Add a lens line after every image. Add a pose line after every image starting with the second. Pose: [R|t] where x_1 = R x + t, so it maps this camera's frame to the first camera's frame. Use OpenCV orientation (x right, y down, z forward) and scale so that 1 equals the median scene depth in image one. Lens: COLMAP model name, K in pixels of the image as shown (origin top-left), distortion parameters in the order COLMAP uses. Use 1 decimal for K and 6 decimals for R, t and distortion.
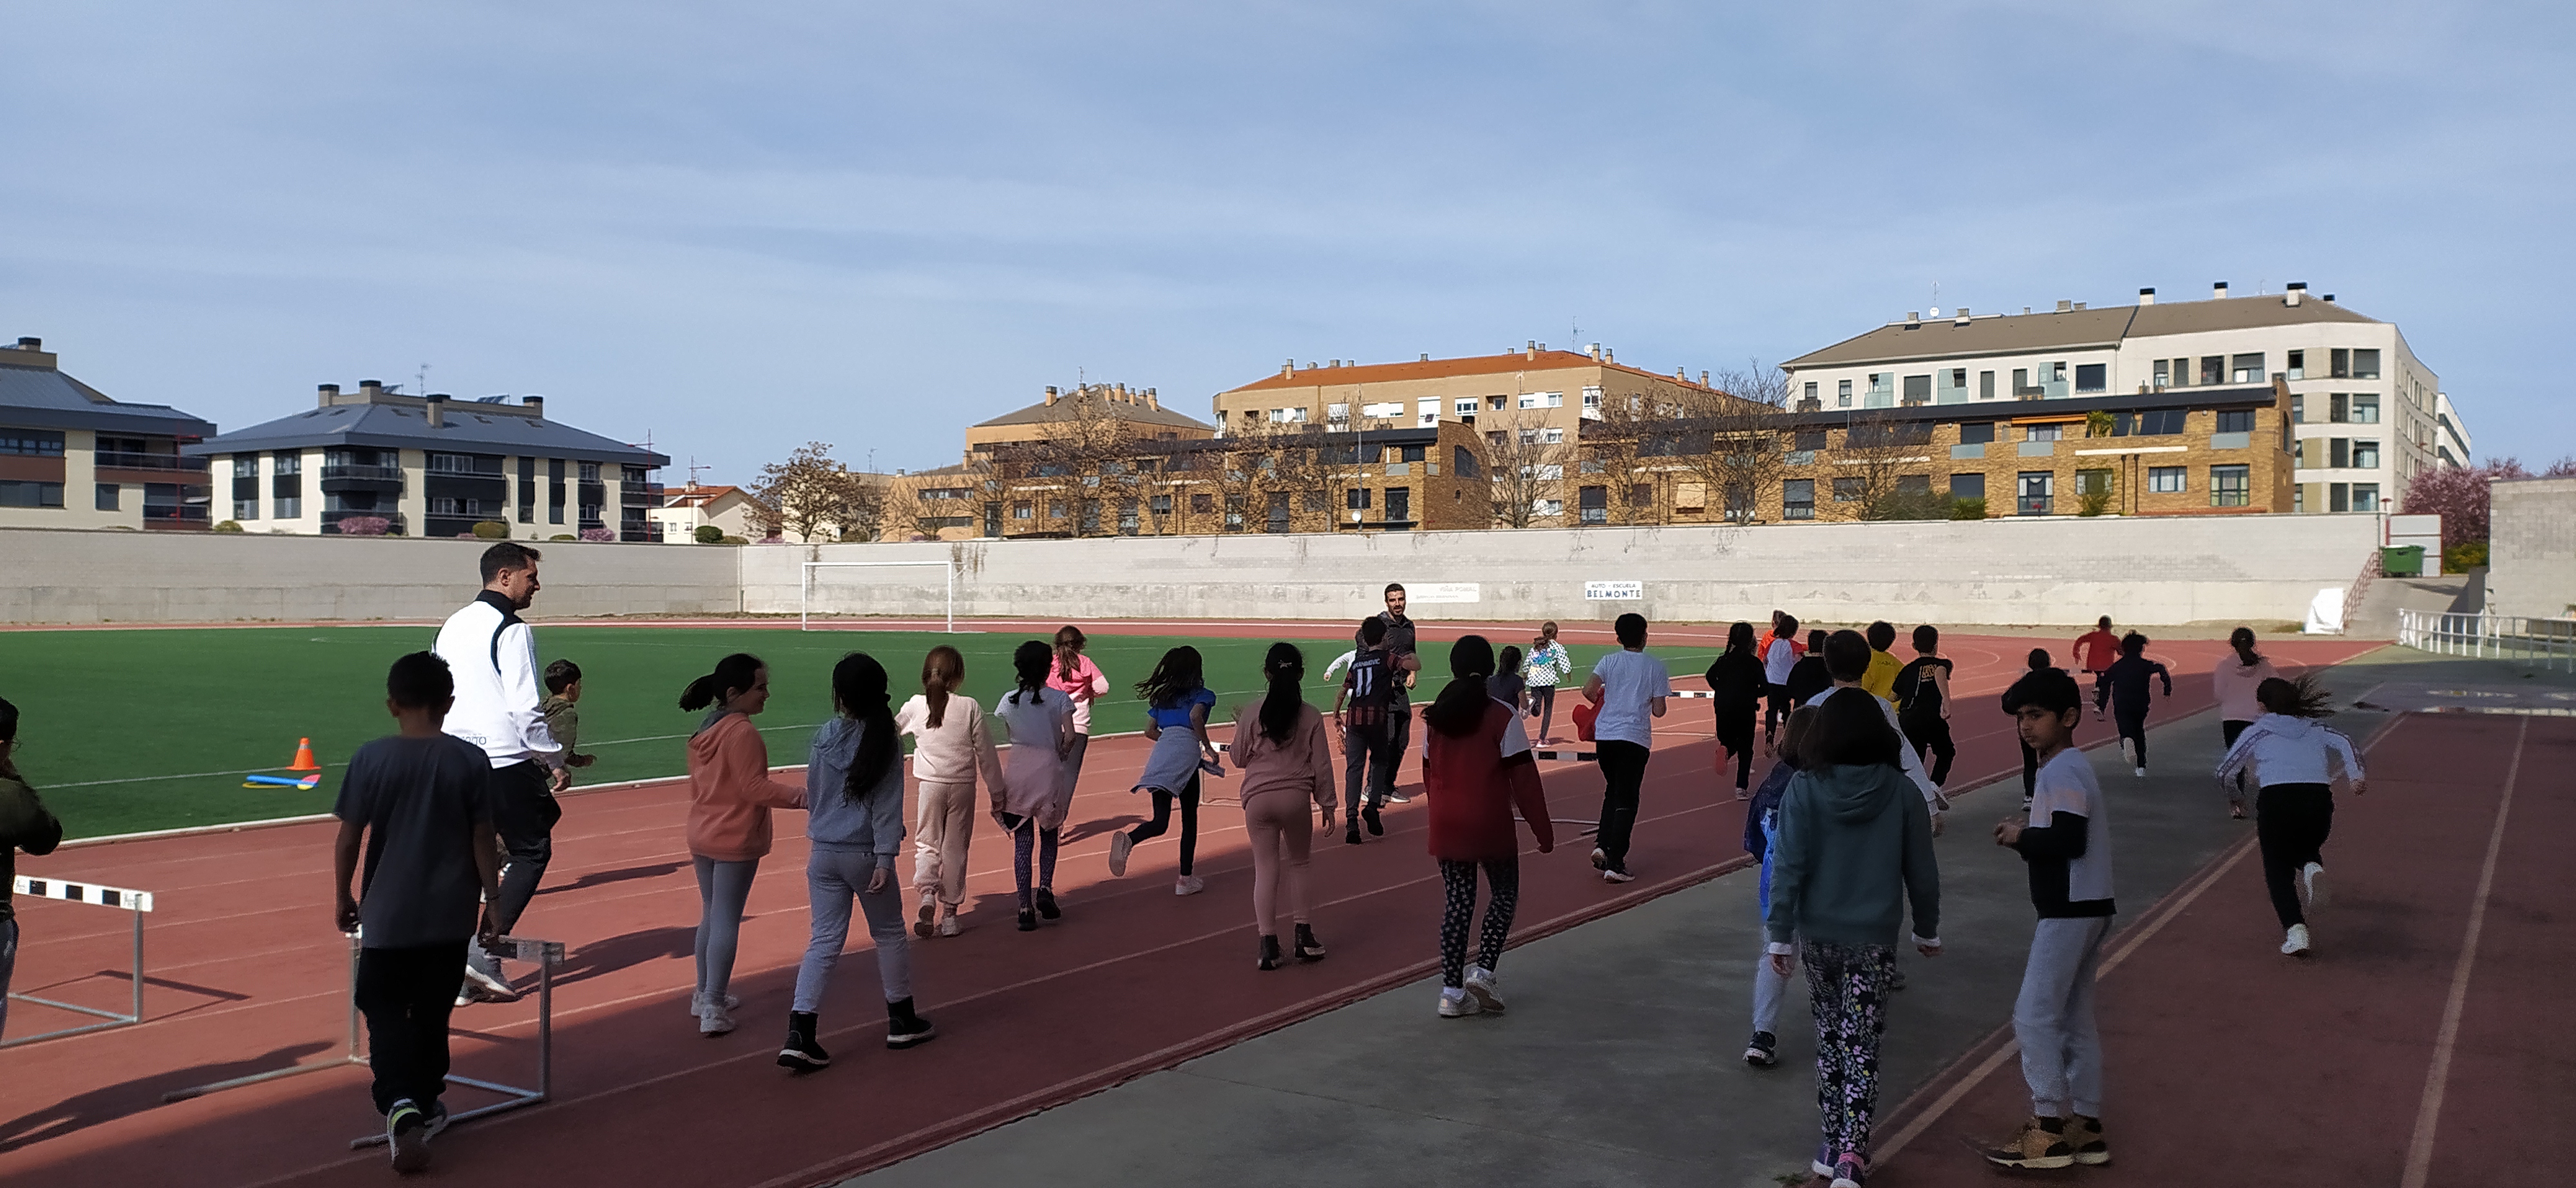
lens RADIAL K [[1929.0, 0, 1288.0], [0, 1929.0, 594.0], [0, 0, 1]] dist [0.062596, -0.044148]
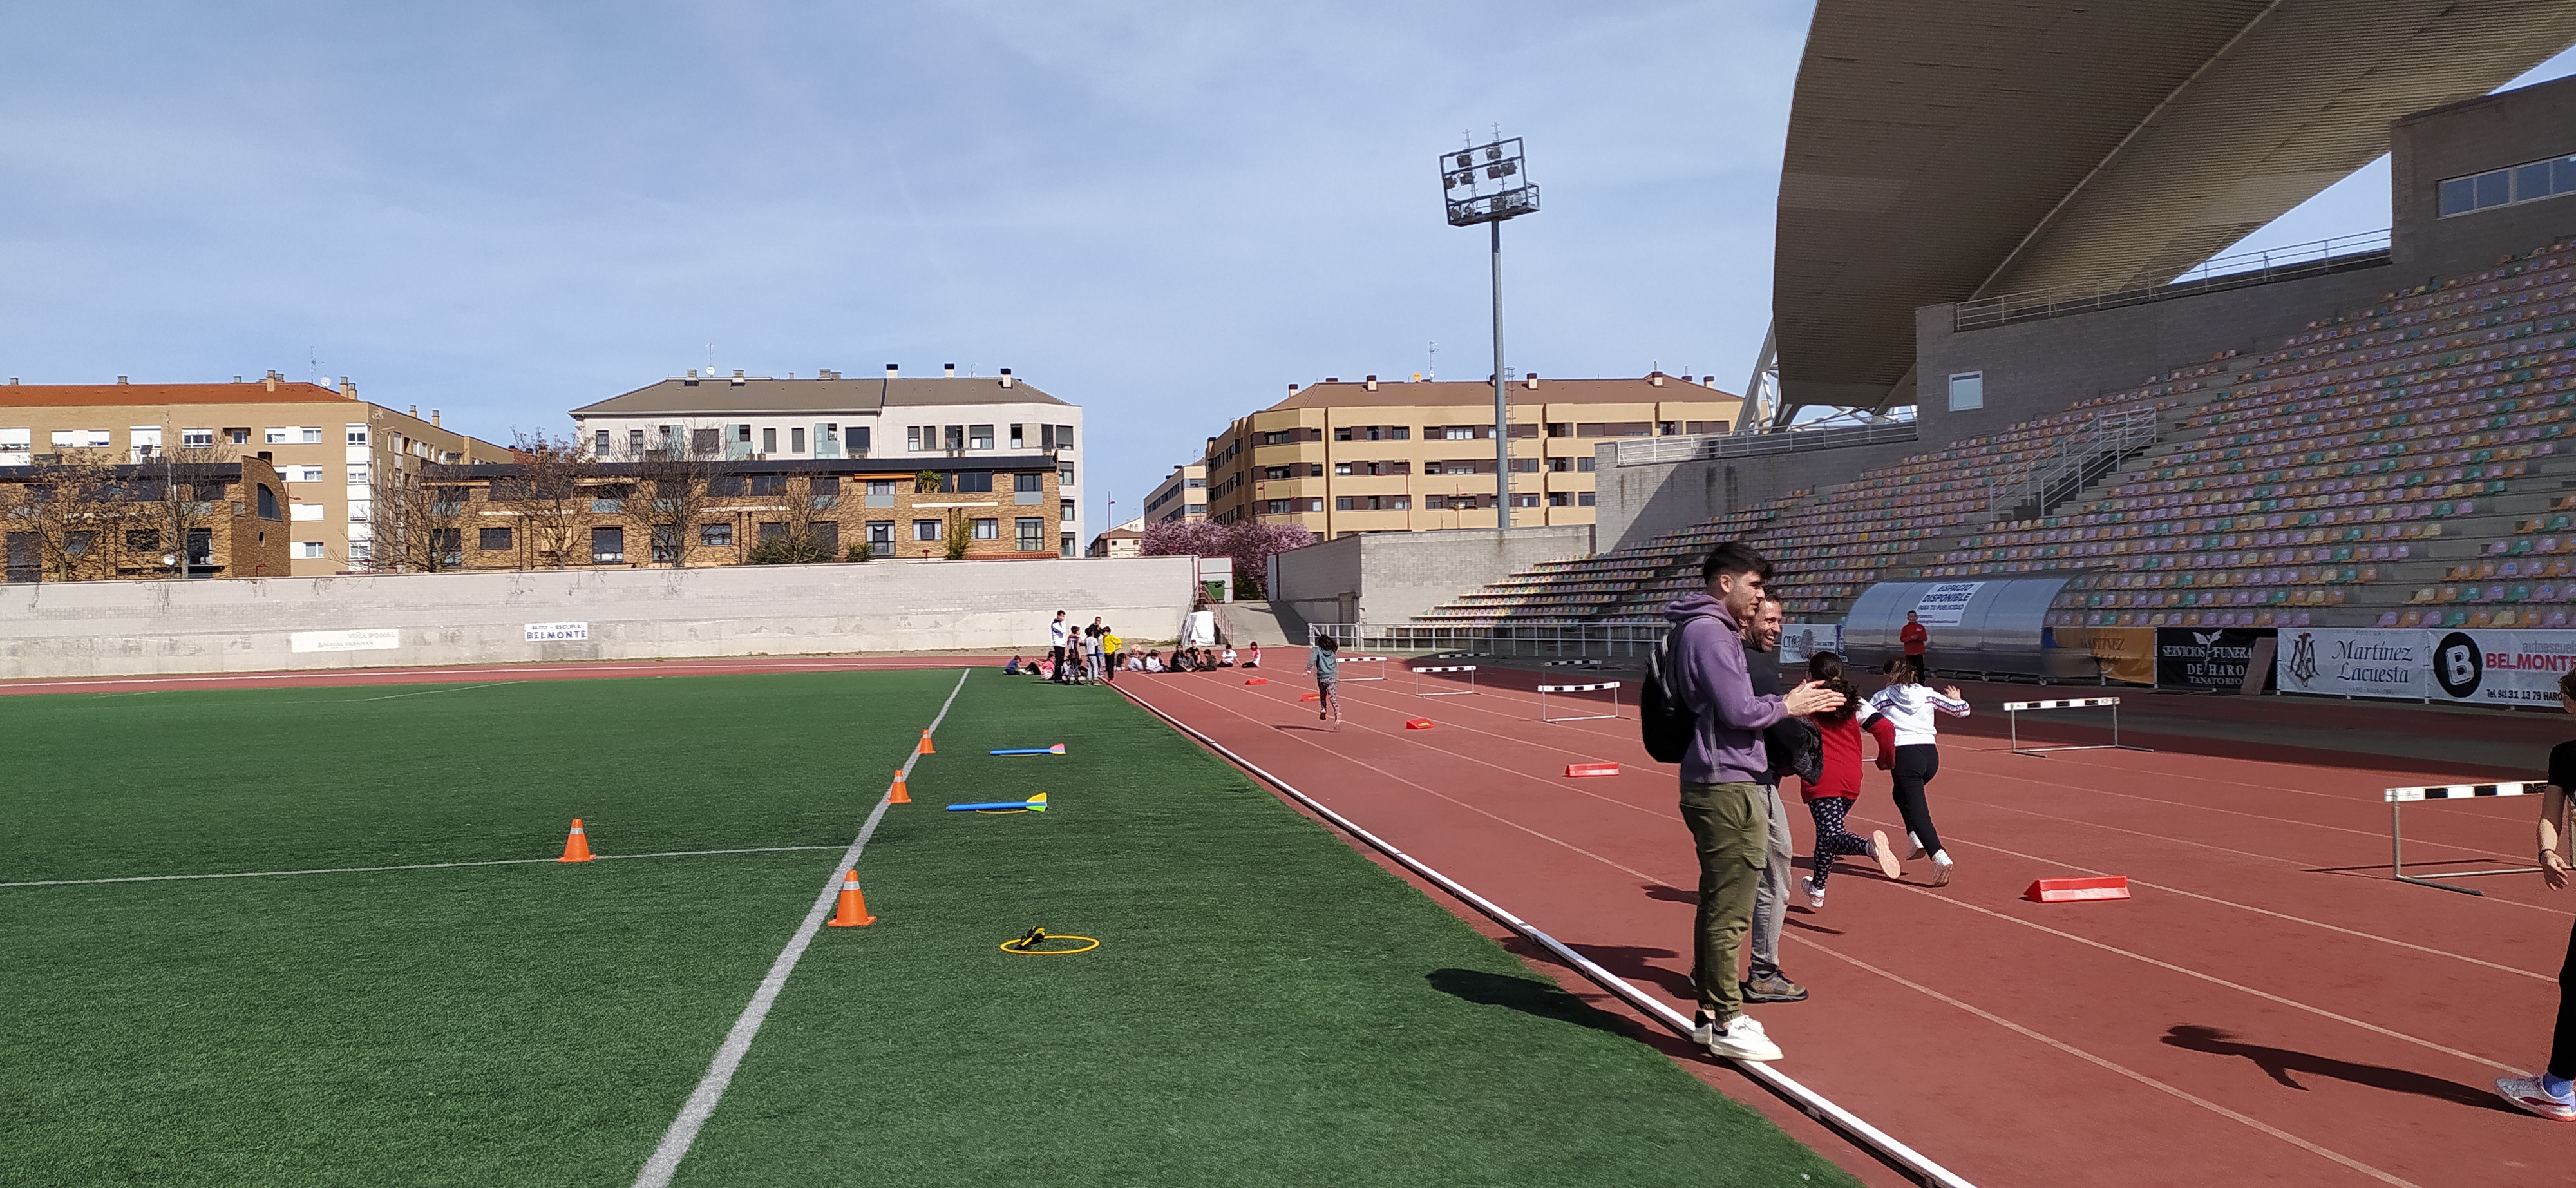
lens RADIAL K [[1929.0, 0, 1288.0], [0, 1929.0, 594.0], [0, 0, 1]] dist [0.062596, -0.044148]
pose [[0.751569, -0.015183, 0.659480, -0.164481], [0.029525, 0.999507, -0.010637, 0.000484], [-0.658993, 0.027465, 0.751647, -0.027031]]
